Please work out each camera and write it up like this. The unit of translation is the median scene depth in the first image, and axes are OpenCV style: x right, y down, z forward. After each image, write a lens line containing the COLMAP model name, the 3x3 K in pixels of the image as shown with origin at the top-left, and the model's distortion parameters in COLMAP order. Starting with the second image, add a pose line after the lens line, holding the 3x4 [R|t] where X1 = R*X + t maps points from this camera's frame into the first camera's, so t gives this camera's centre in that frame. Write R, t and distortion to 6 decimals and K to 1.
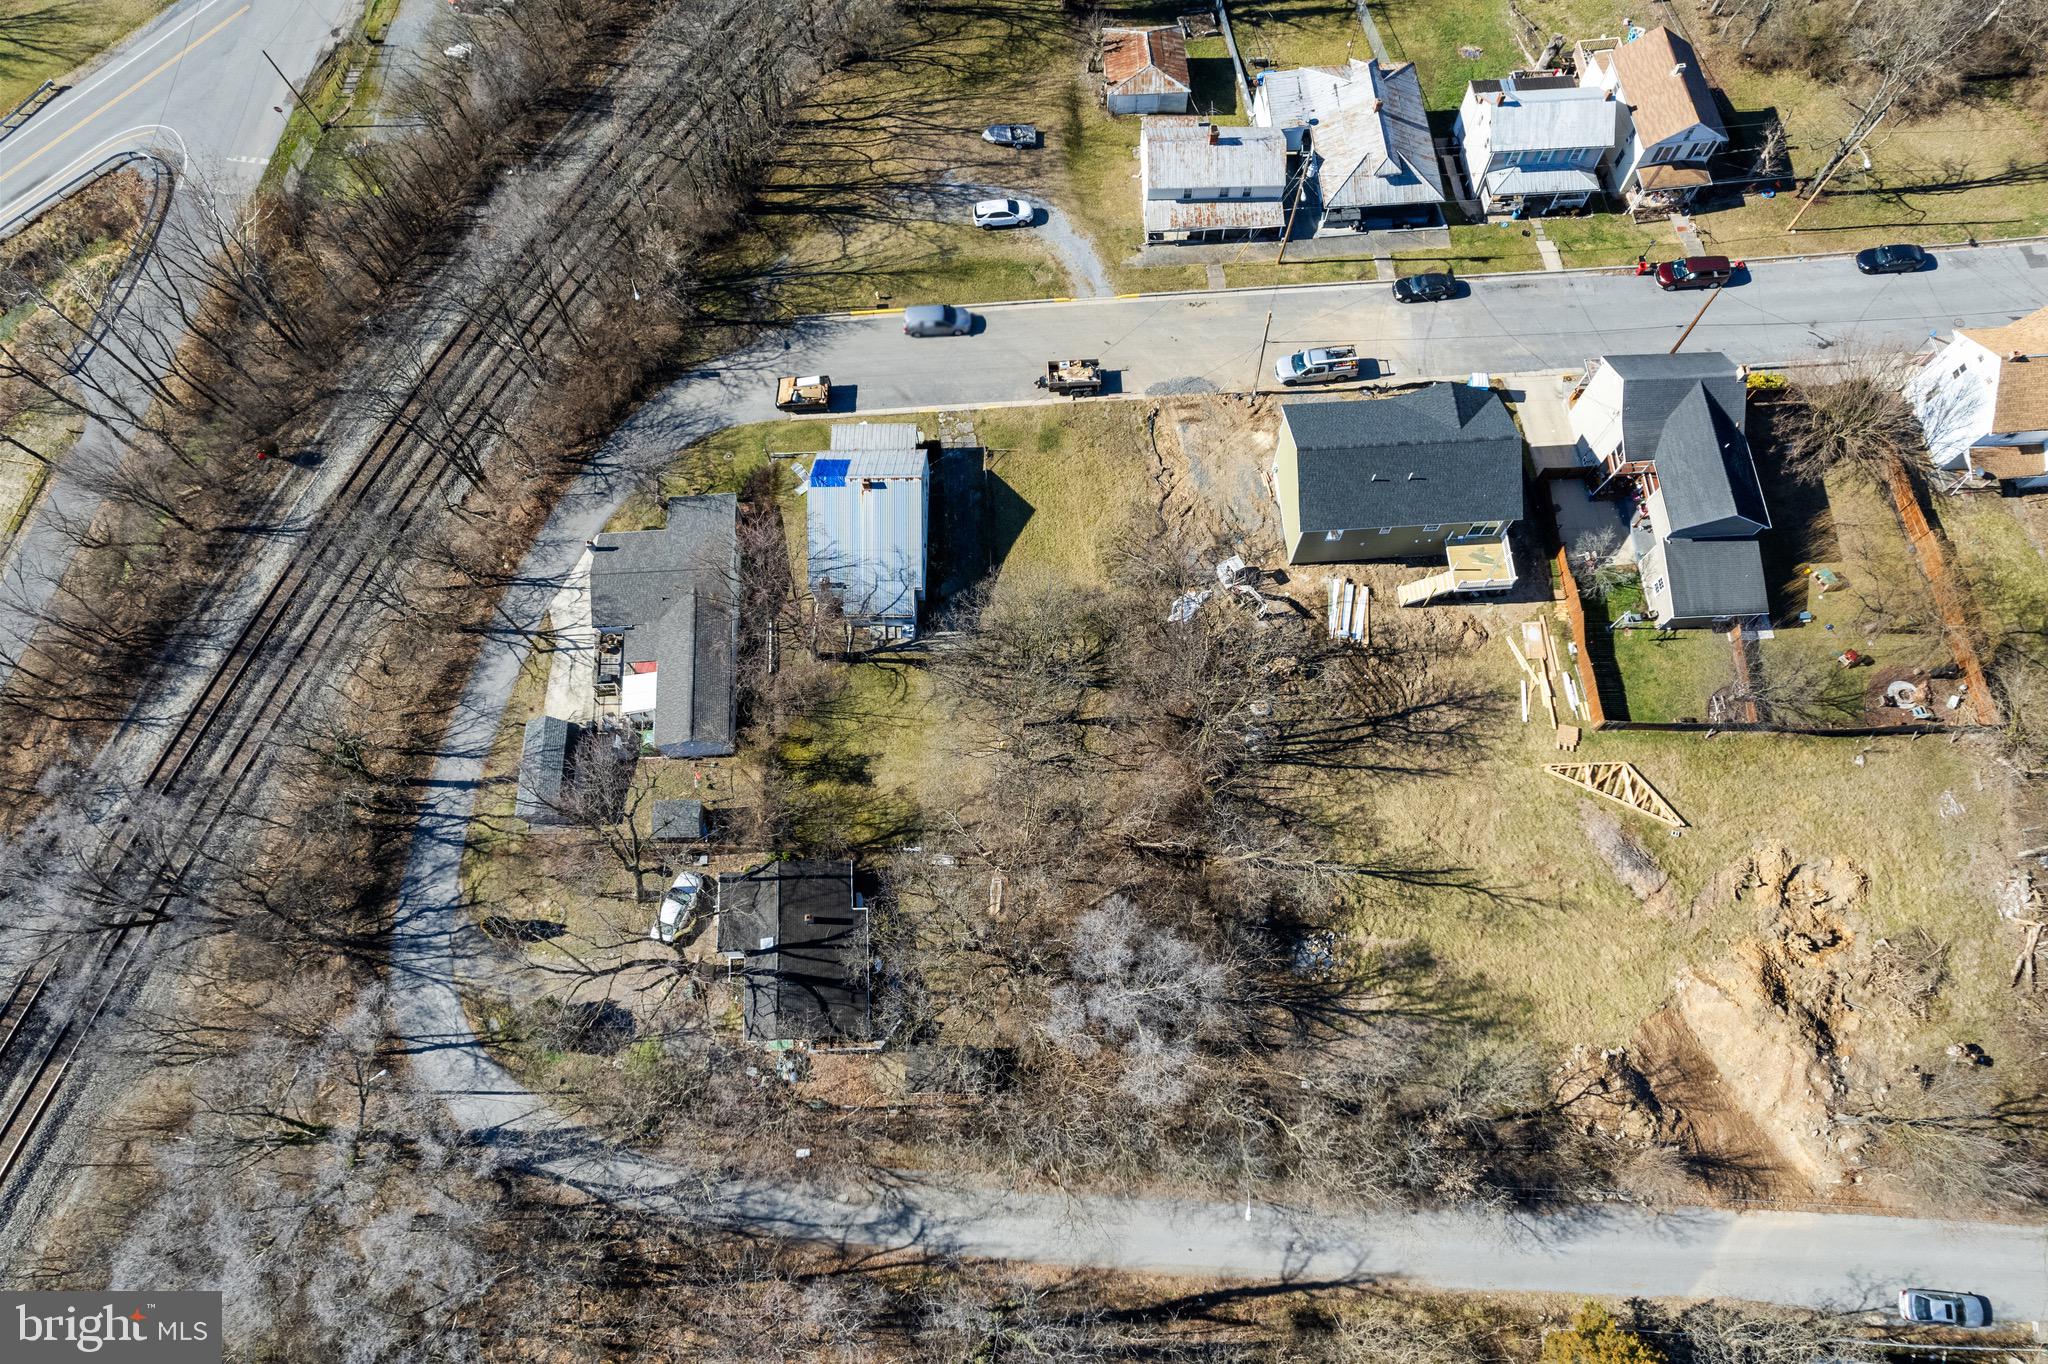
lens RADIAL K [[1323.8, 0, 1023.8], [0, 1323.8, 685.0], [0, 0, 1]] dist [-0.075626, 0.067040]
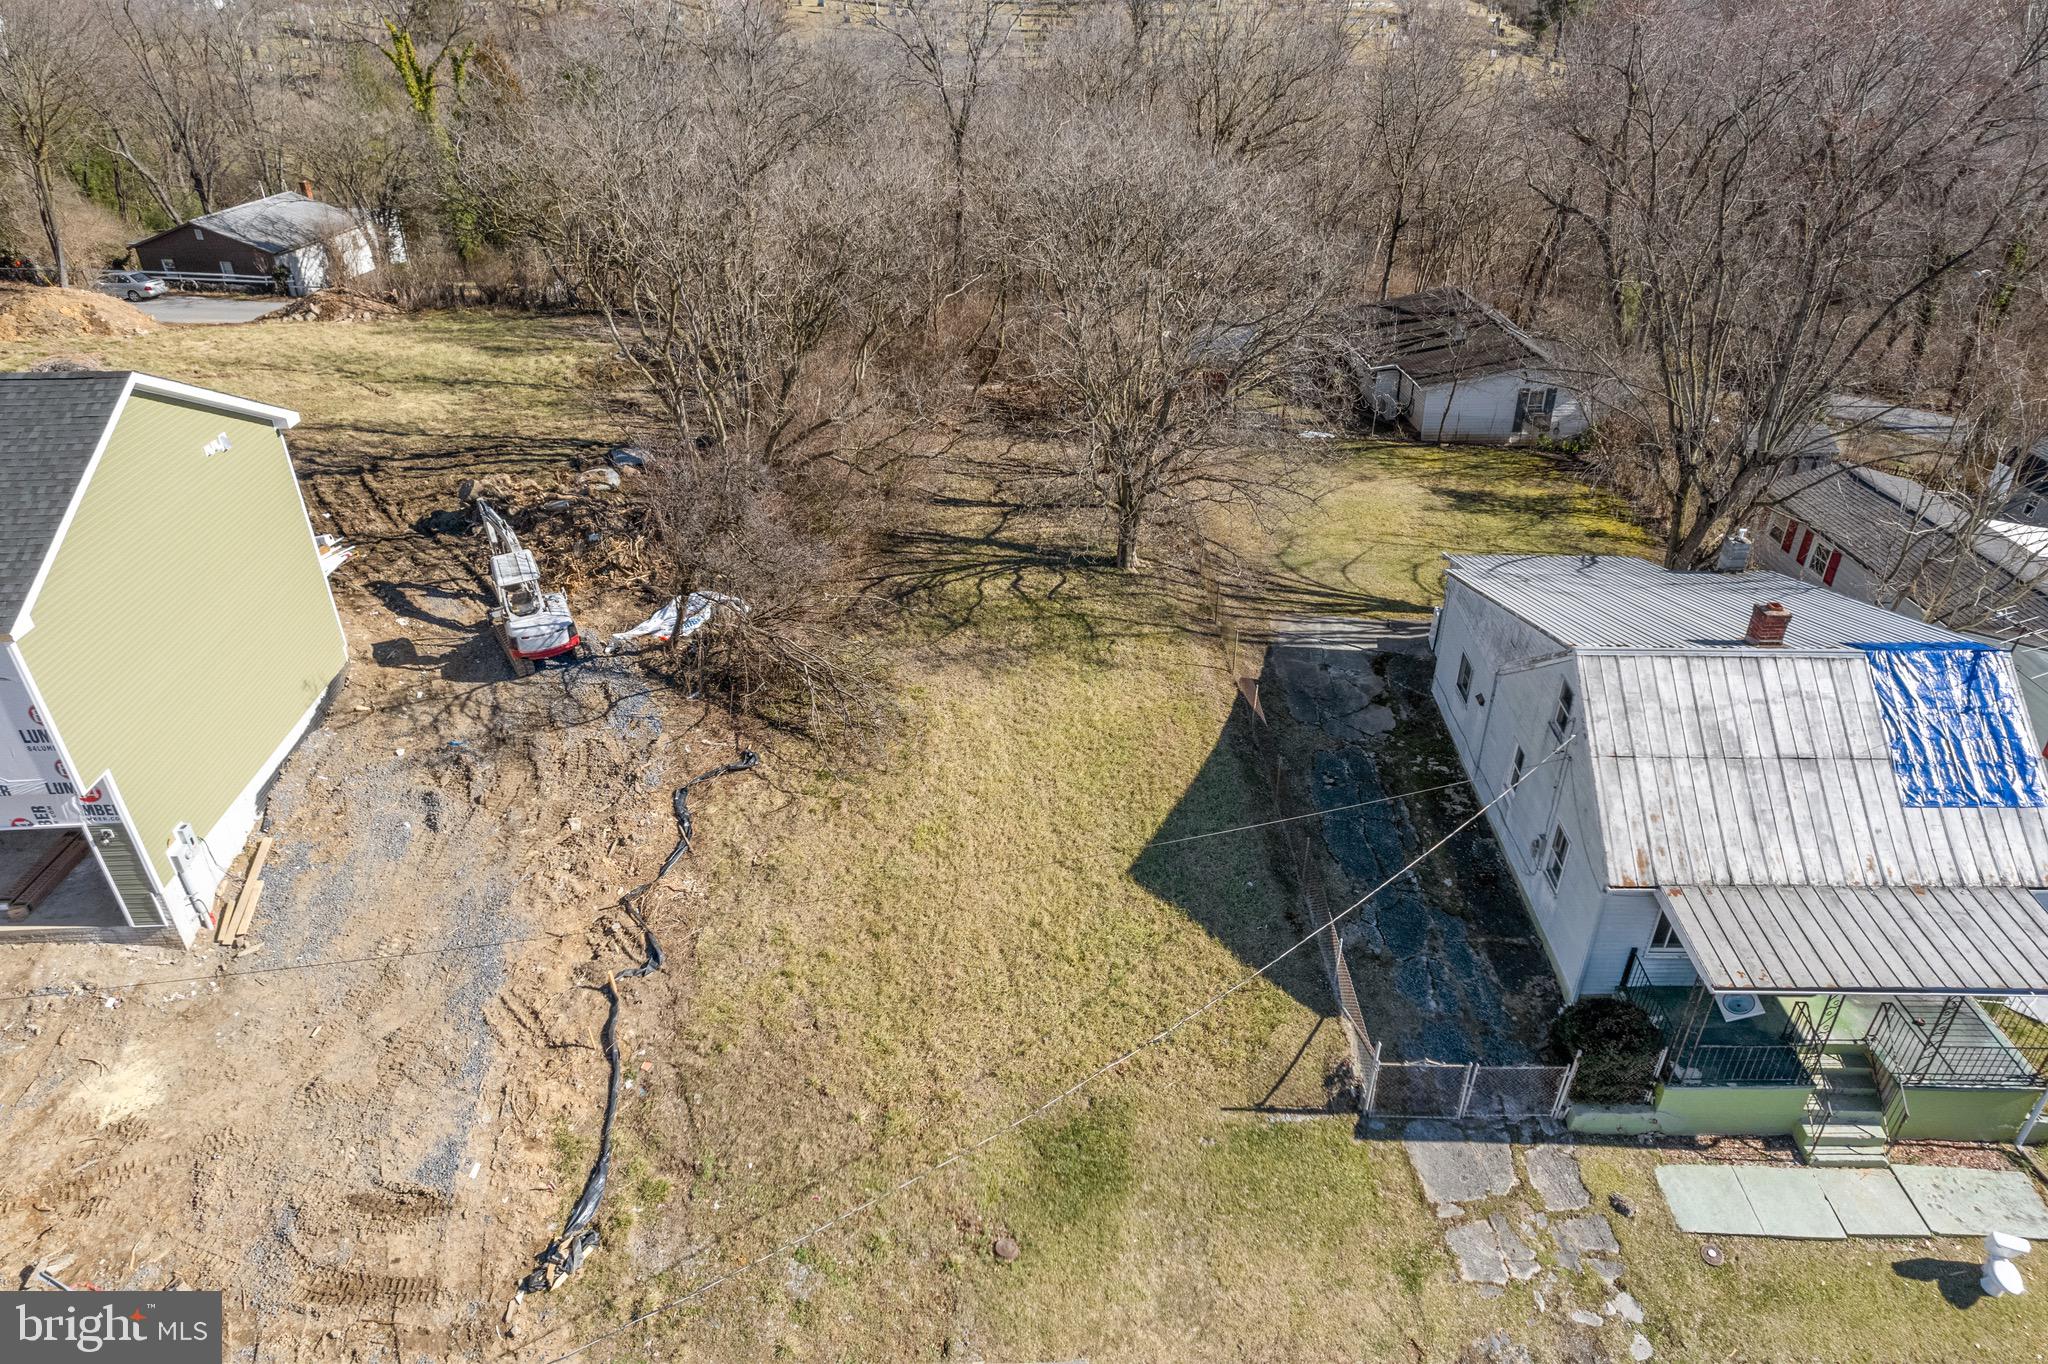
lens RADIAL K [[1323.8, 0, 1026.0], [0, 1323.8, 662.8], [0, 0, 1]] dist [-0.075626, 0.067040]
pose [[-0.999600, 0.012669, 0.025269, 0.023108], [0.022619, -0.177643, 0.983835, -0.409684], [0.016953, 0.984013, 0.177285, 0.944648]]
